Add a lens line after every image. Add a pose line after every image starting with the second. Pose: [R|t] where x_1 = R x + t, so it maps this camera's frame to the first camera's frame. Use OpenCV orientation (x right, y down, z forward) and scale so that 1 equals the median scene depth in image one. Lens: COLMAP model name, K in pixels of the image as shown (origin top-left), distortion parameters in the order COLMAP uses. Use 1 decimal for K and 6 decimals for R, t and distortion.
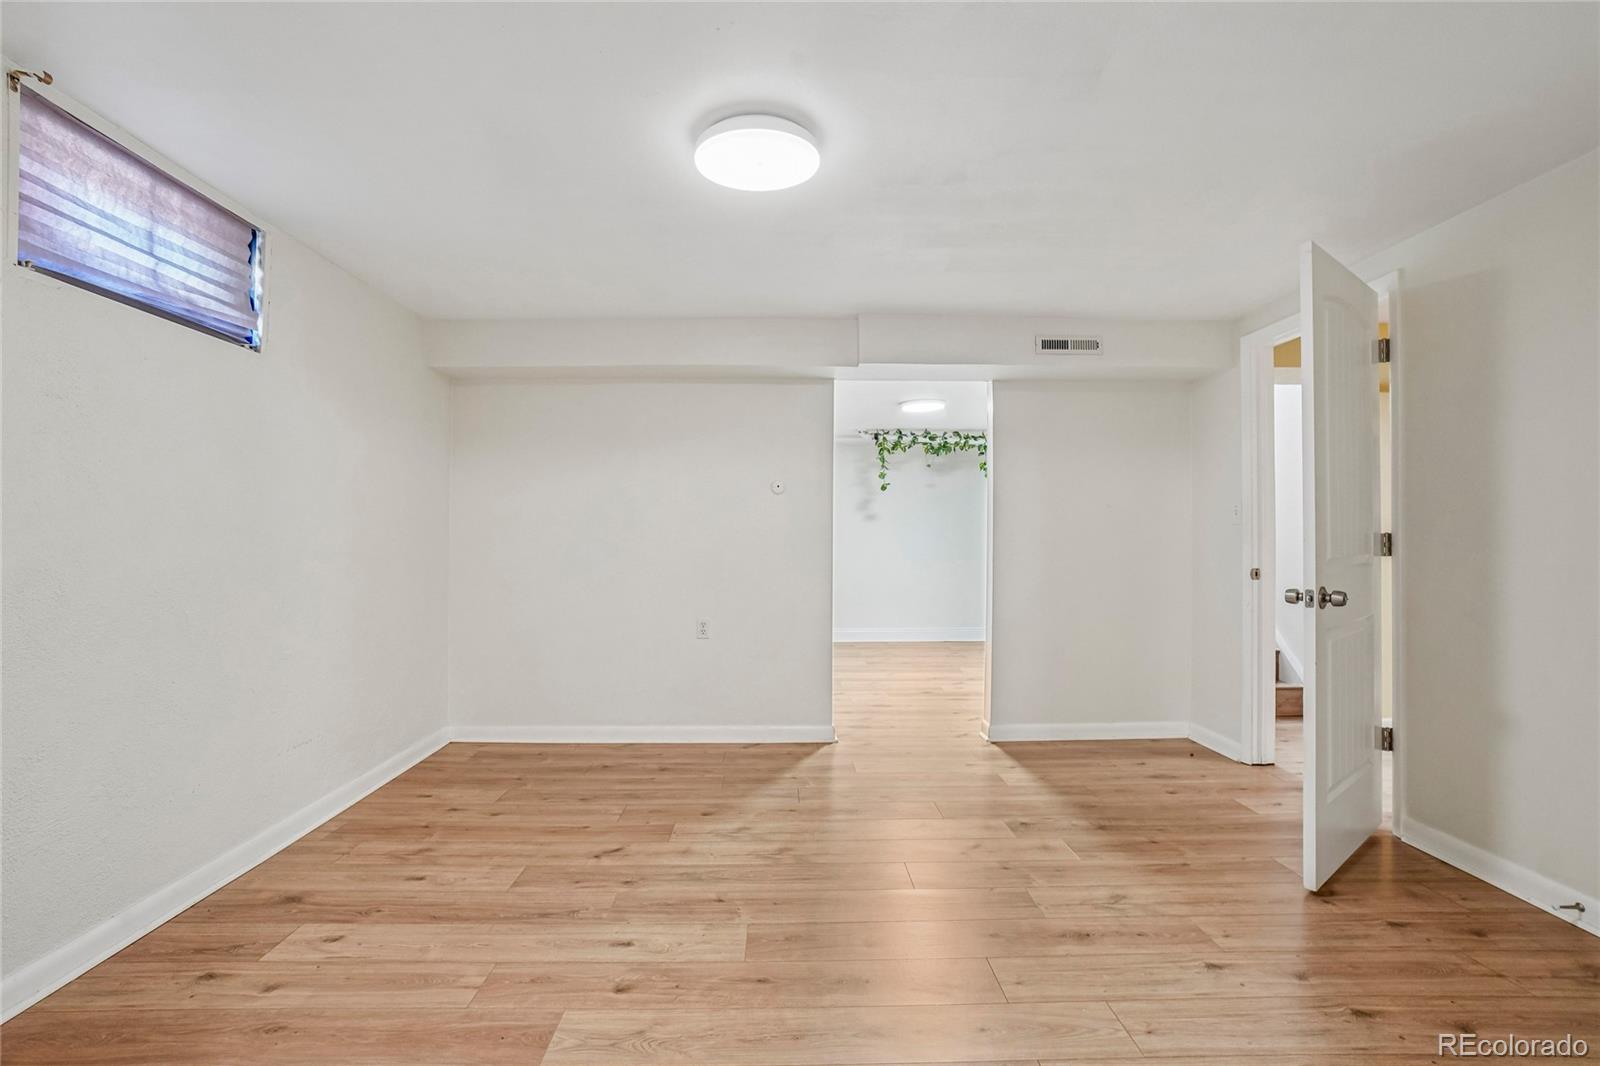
lens RADIAL K [[728.1, 0, 797.6], [0, 728.1, 538.1], [0, 0, 1]] dist [-0.043615, 0.015655]
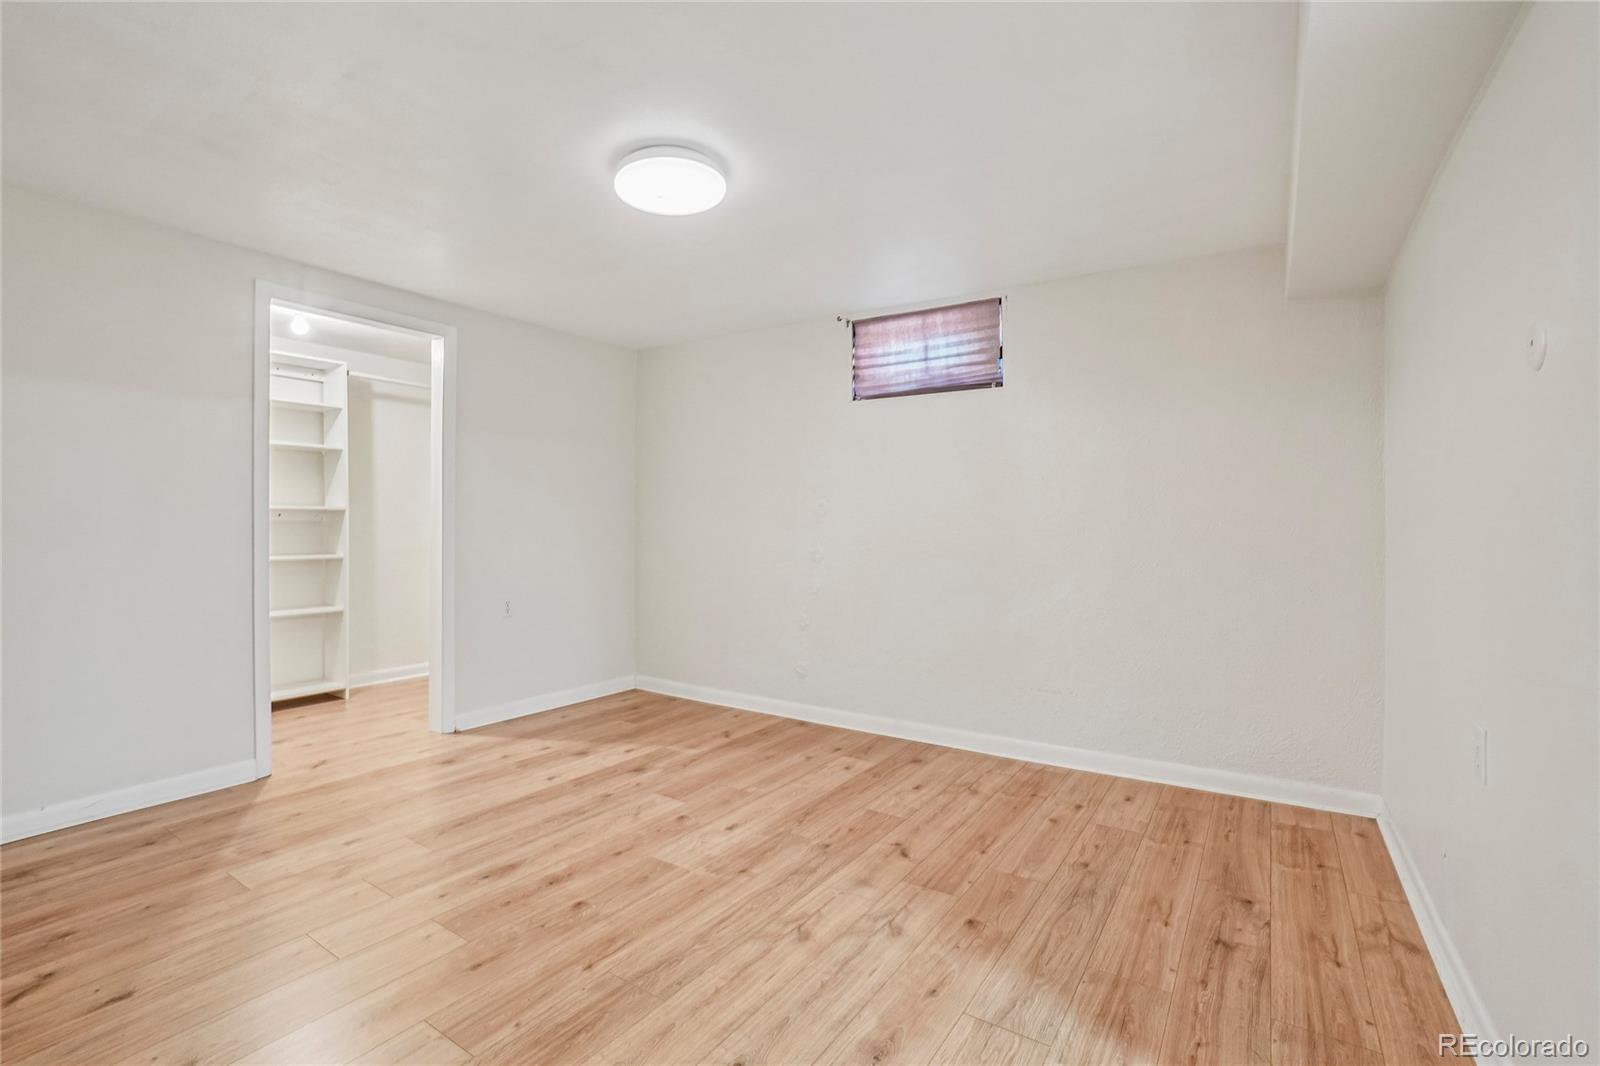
lens RADIAL K [[728.1, 0, 785.7], [0, 728.1, 531.4], [0, 0, 1]] dist [-0.043615, 0.015655]
pose [[-0.584067, -0.002855, -0.811700, 0.702540], [-0.007081, 0.999974, 0.001578, 0.022025], [0.811675, 0.006670, -0.584072, 1.684934]]
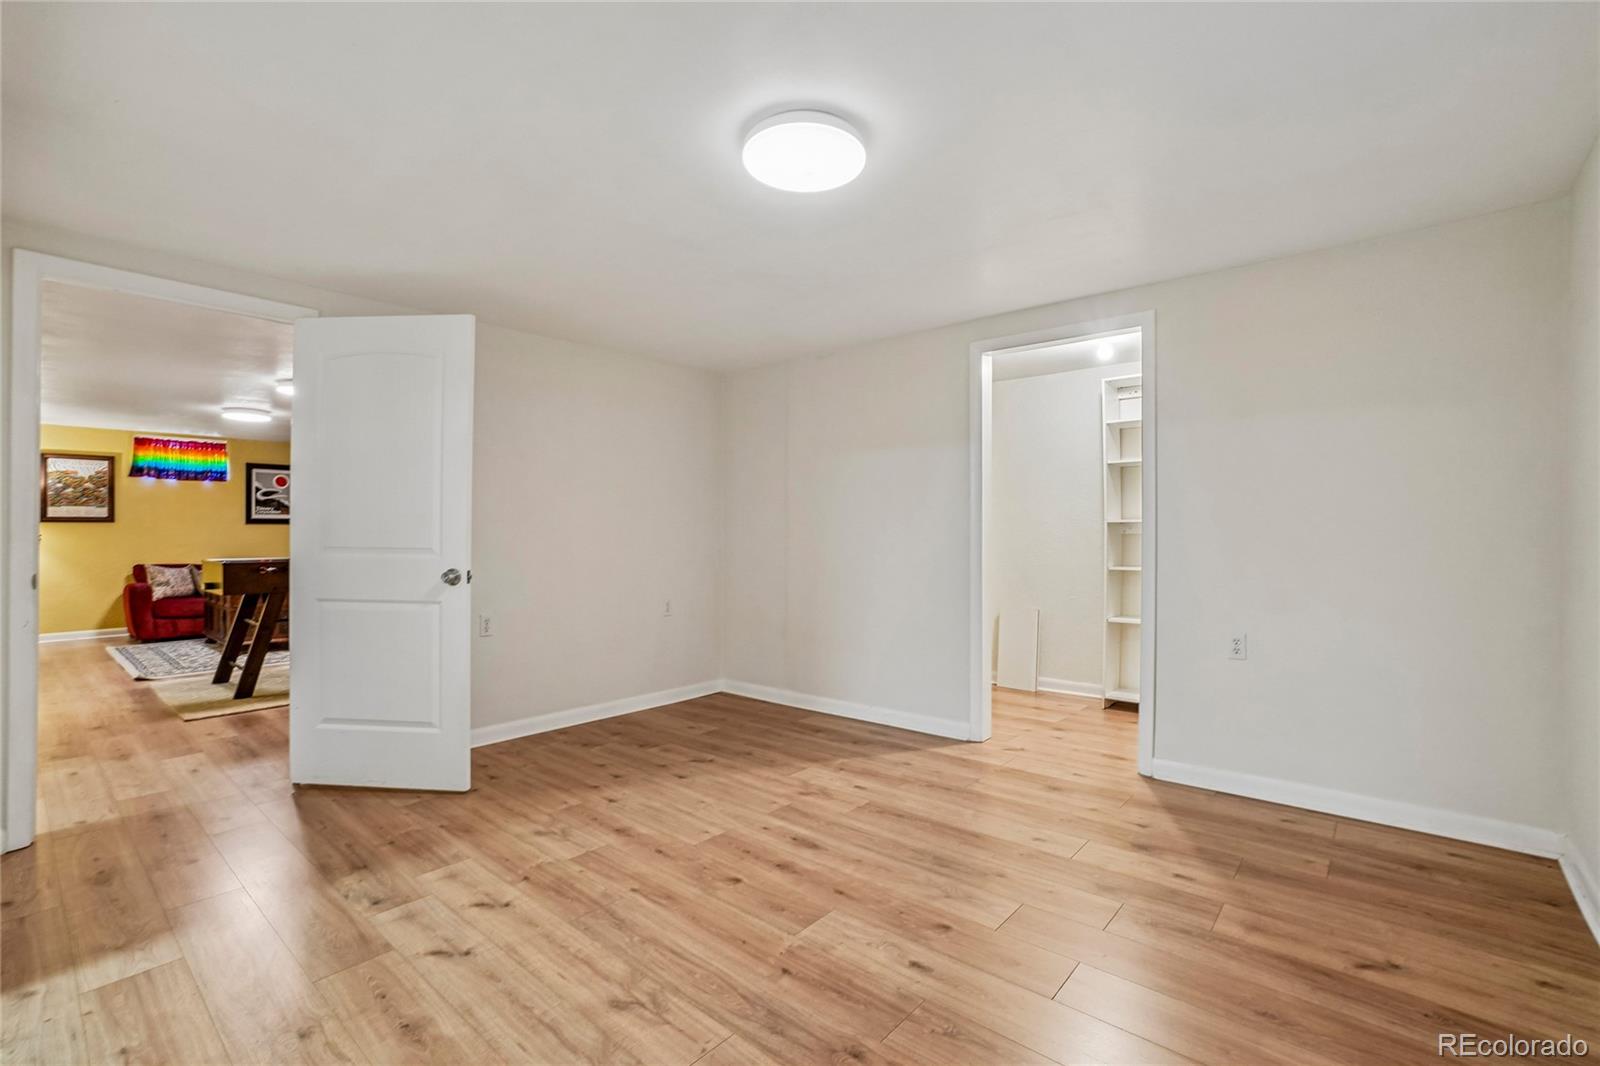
lens RADIAL K [[703.2, 0, 793.8], [0, 703.2, 539.7], [0, 0, 1]] dist [-0.026624, 0.003678]
pose [[-0.739361, -0.006225, 0.673281, -0.666671], [-0.002122, 0.999974, 0.006915, 0.002680], [-0.673306, 0.003684, -0.739355, 1.624964]]
